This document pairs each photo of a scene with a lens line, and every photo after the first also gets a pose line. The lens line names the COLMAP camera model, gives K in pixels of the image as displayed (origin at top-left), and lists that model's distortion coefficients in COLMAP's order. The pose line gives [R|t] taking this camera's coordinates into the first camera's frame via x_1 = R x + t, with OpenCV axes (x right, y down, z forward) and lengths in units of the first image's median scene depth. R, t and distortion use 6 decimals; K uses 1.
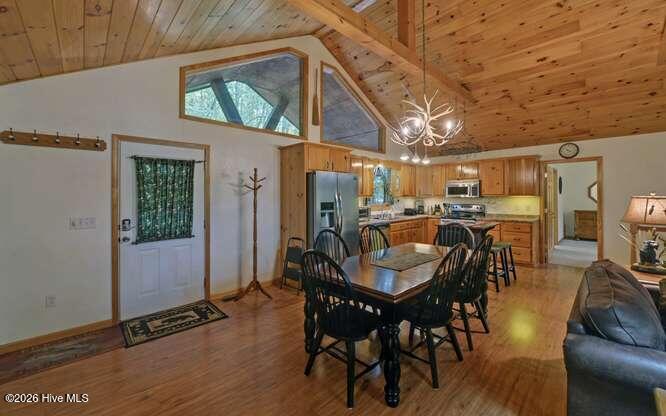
lens RADIAL K [[266.7, 0, 327.1], [0, 266.7, 194.2], [0, 0, 1]] dist [-0.020503, -0.000024]
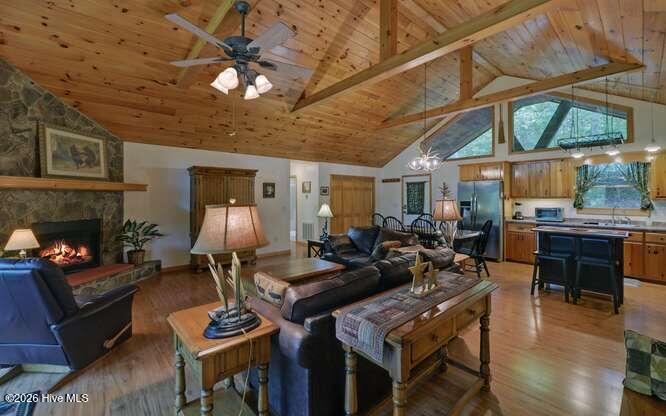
lens RADIAL K [[274.9, 0, 337.8], [0, 274.9, 193.3], [0, 0, 1]] dist [-0.010023, -0.000465]
pose [[-0.029809, -0.006427, -0.999535, 1.228805], [0.012722, 0.999896, -0.006809, -0.012506], [0.999475, -0.012919, -0.029724, 0.210984]]
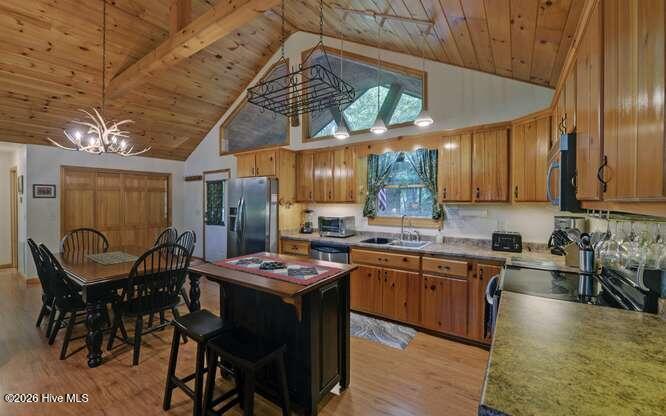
lens RADIAL K [[273.5, 0, 328.1], [0, 273.5, 199.2], [0, 0, 1]] dist [-0.000400, -0.000146]
pose [[0.211494, 0.000765, -0.977379, 0.857730], [0.009145, 0.999954, 0.002762, -0.002362], [0.977337, -0.009522, 0.211477, 0.835828]]
